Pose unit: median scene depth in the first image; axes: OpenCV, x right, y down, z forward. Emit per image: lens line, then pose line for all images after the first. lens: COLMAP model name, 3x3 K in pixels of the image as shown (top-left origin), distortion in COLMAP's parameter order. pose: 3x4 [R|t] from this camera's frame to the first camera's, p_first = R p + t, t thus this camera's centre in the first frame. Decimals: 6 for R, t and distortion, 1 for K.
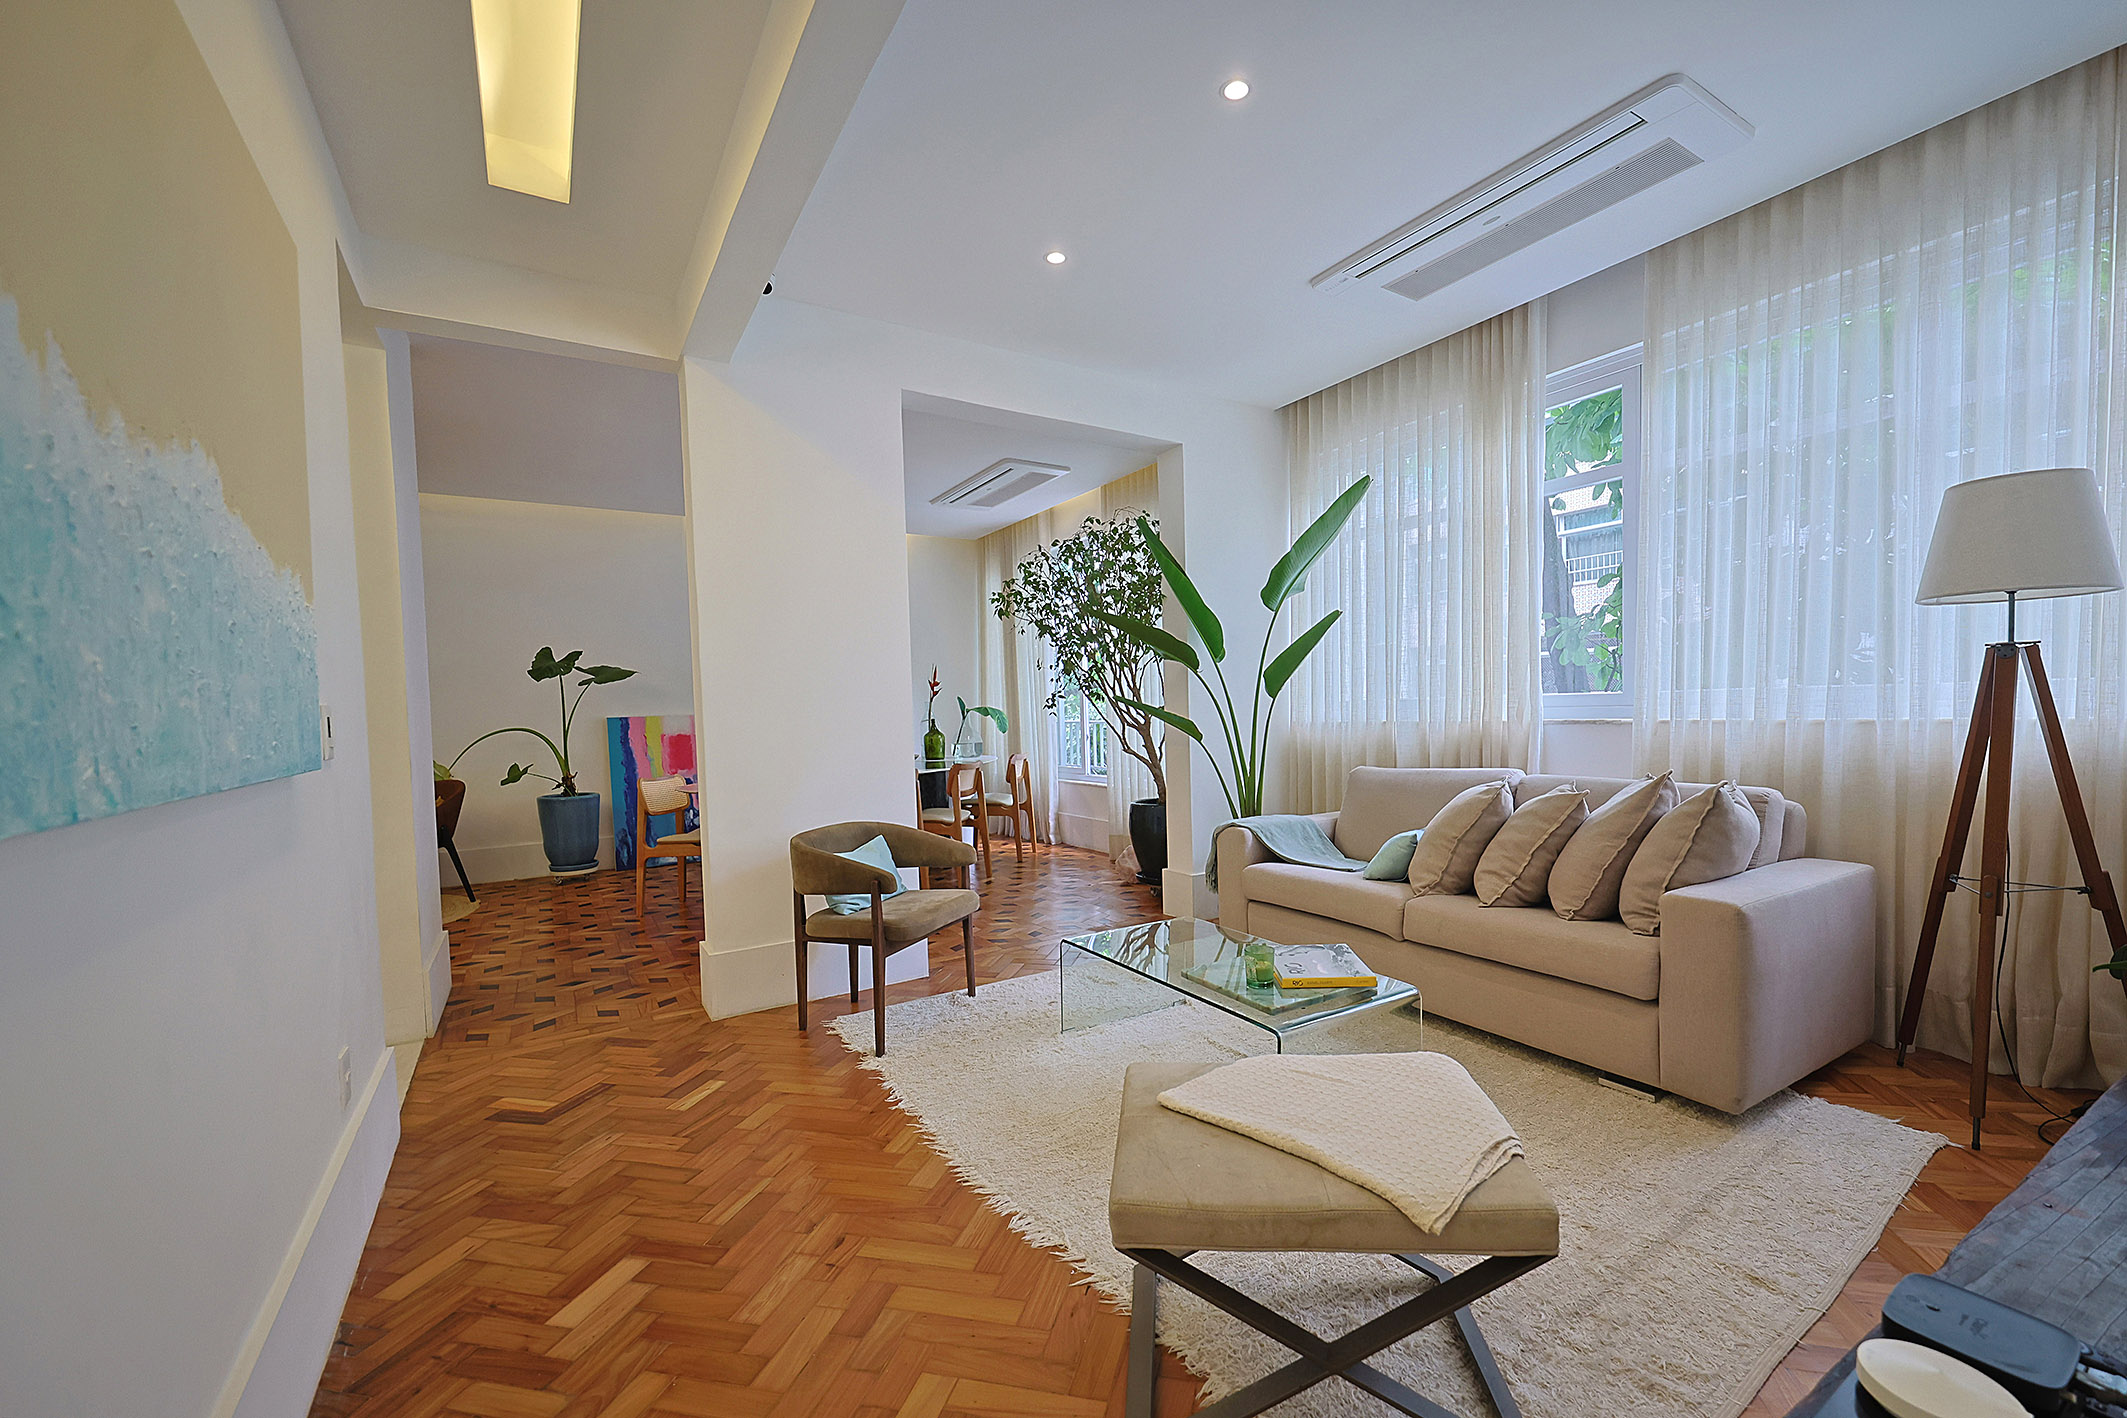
lens RADIAL K [[830.2, 0, 1059.1], [0, 830.2, 707.8], [0, 0, 1]] dist [0.000184, -0.000284]
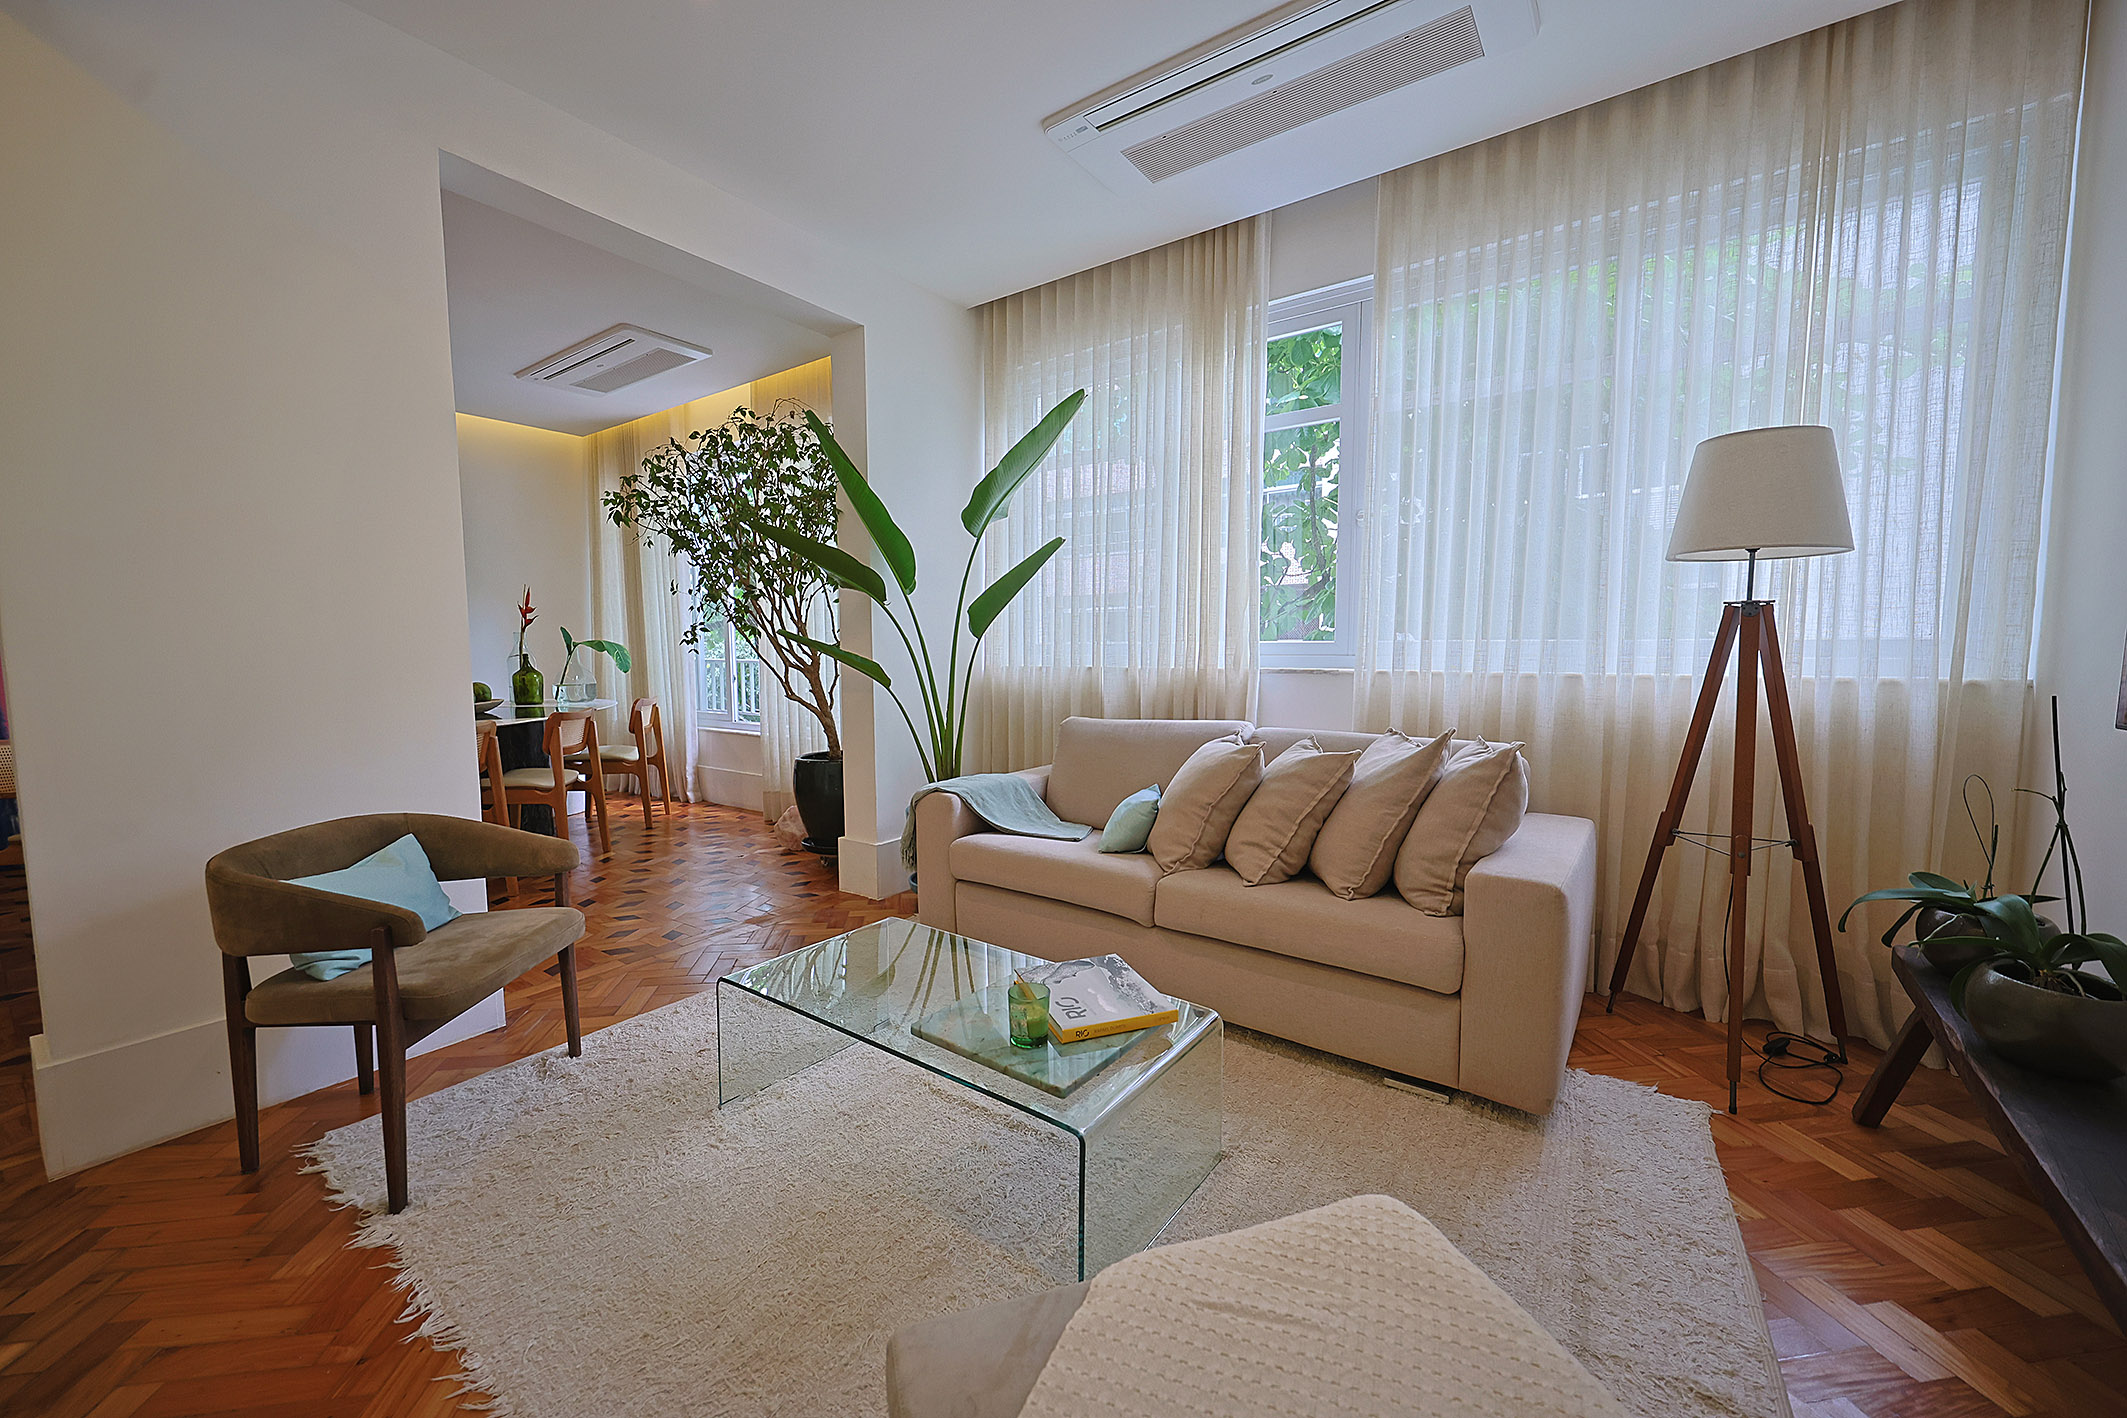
lens RADIAL K [[830.2, 0, 1059.1], [0, 830.2, 707.8], [0, 0, 1]] dist [0.000184, -0.000284]
pose [[0.915660, -0.006805, 0.401895, -0.009005], [-0.022179, 0.997478, 0.067422, 0.000541], [-0.401341, -0.070649, 0.913200, 0.173066]]
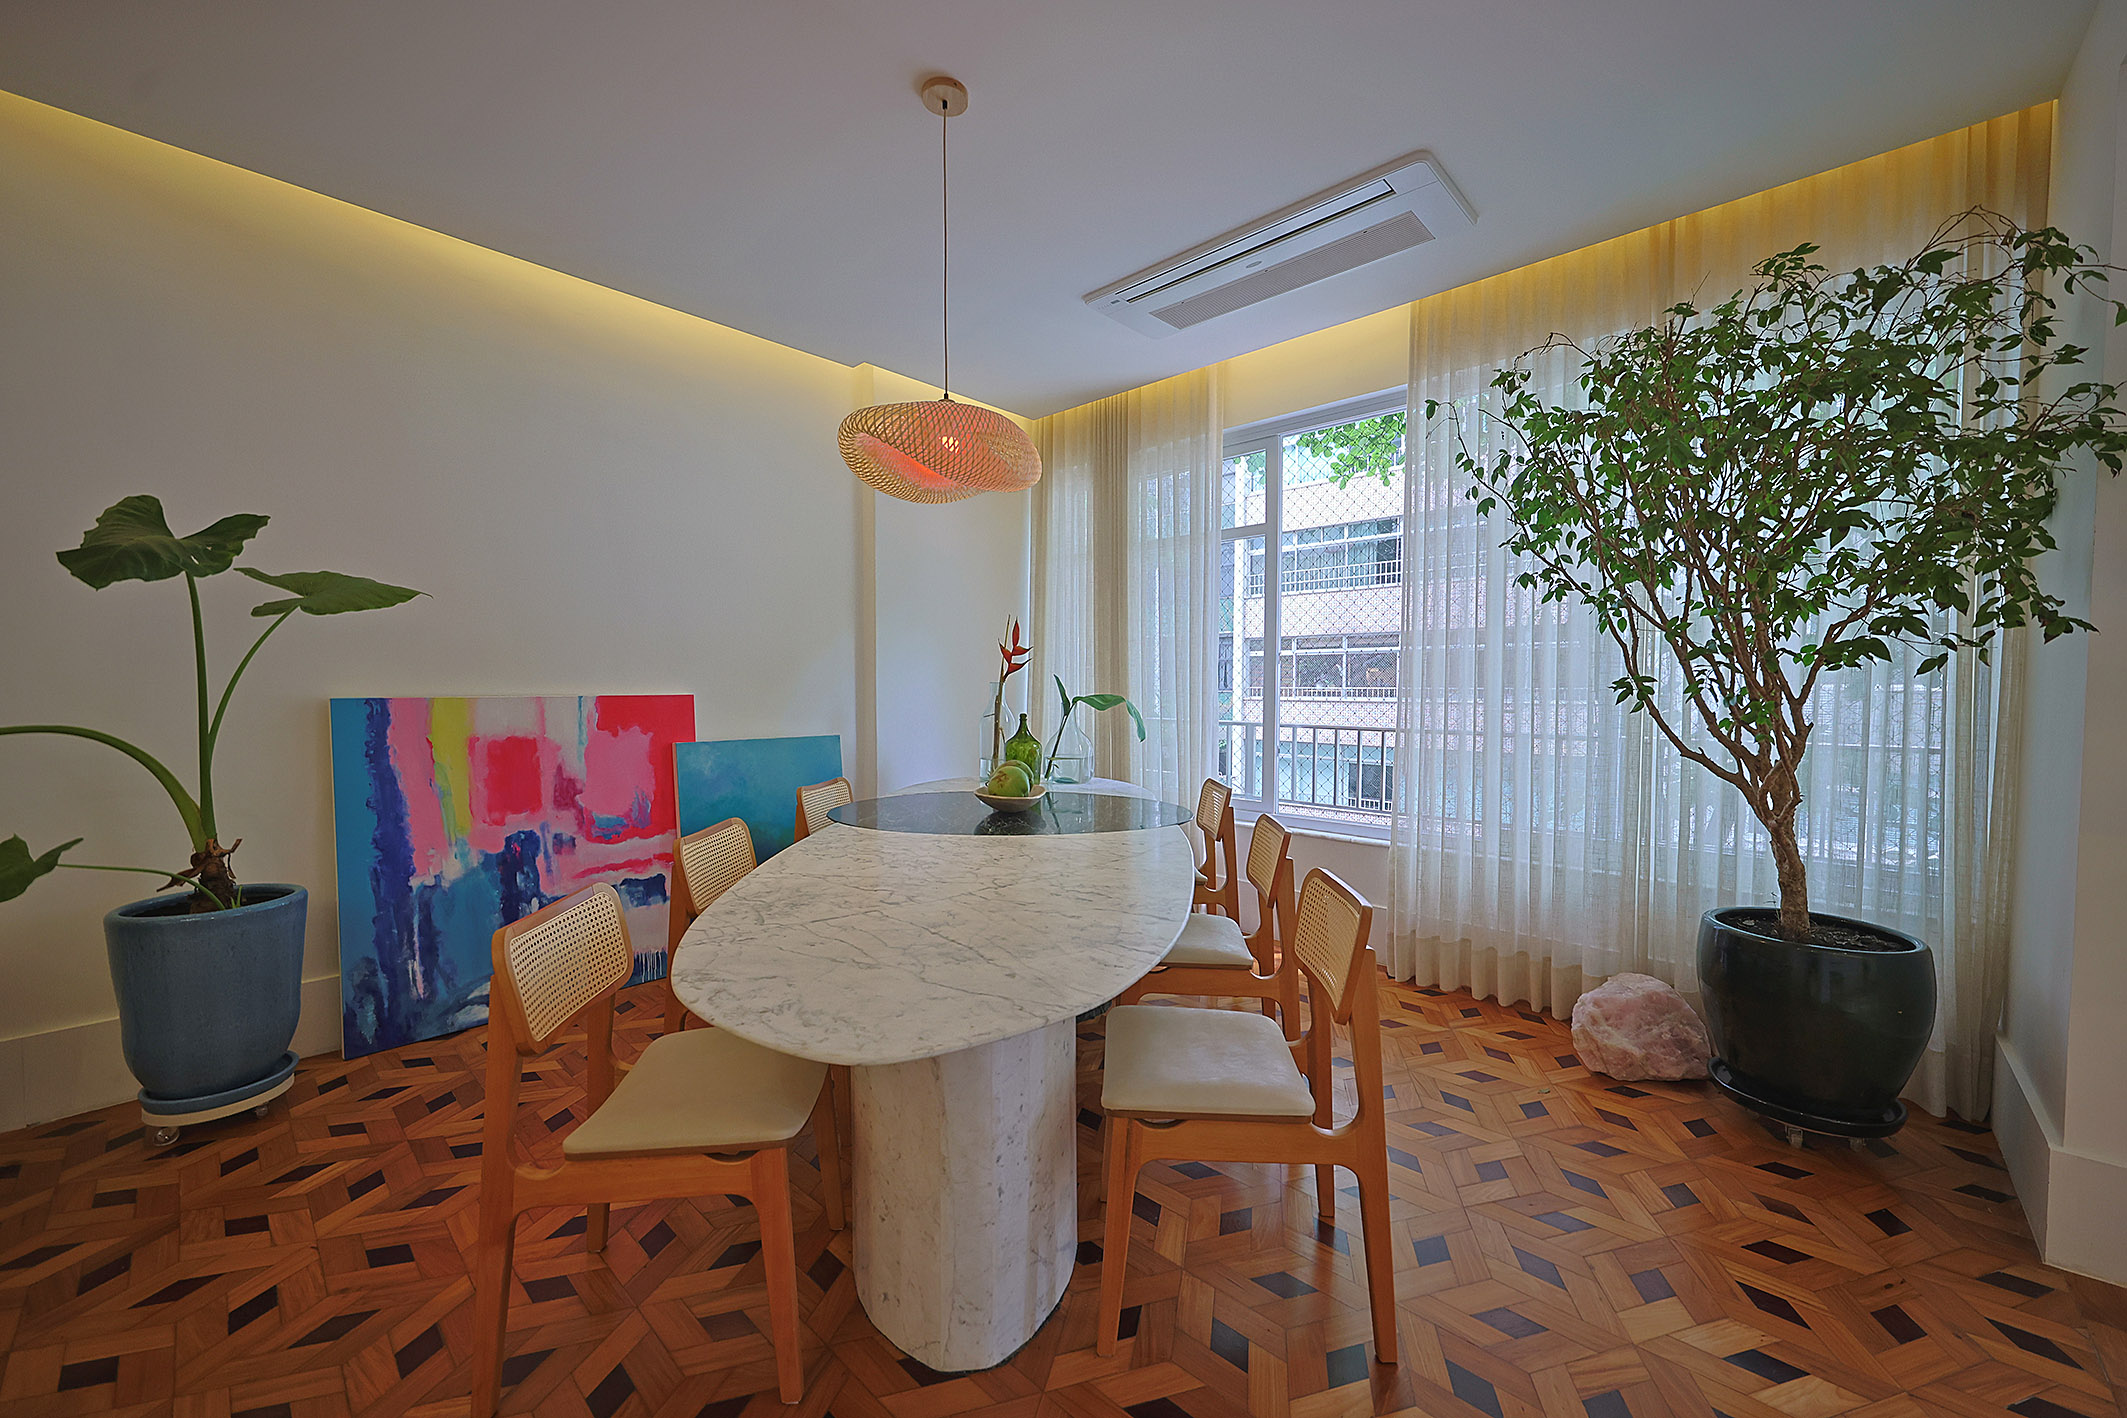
lens RADIAL K [[819.9, 0, 1063.8], [0, 819.9, 693.6], [0, 0, 1]] dist [-0.000877, -0.000095]
pose [[0.964175, 0.024473, 0.264136, -0.792891], [-0.024860, 0.999689, -0.001875, 0.002426], [-0.264099, -0.004758, 0.964484, 1.345704]]
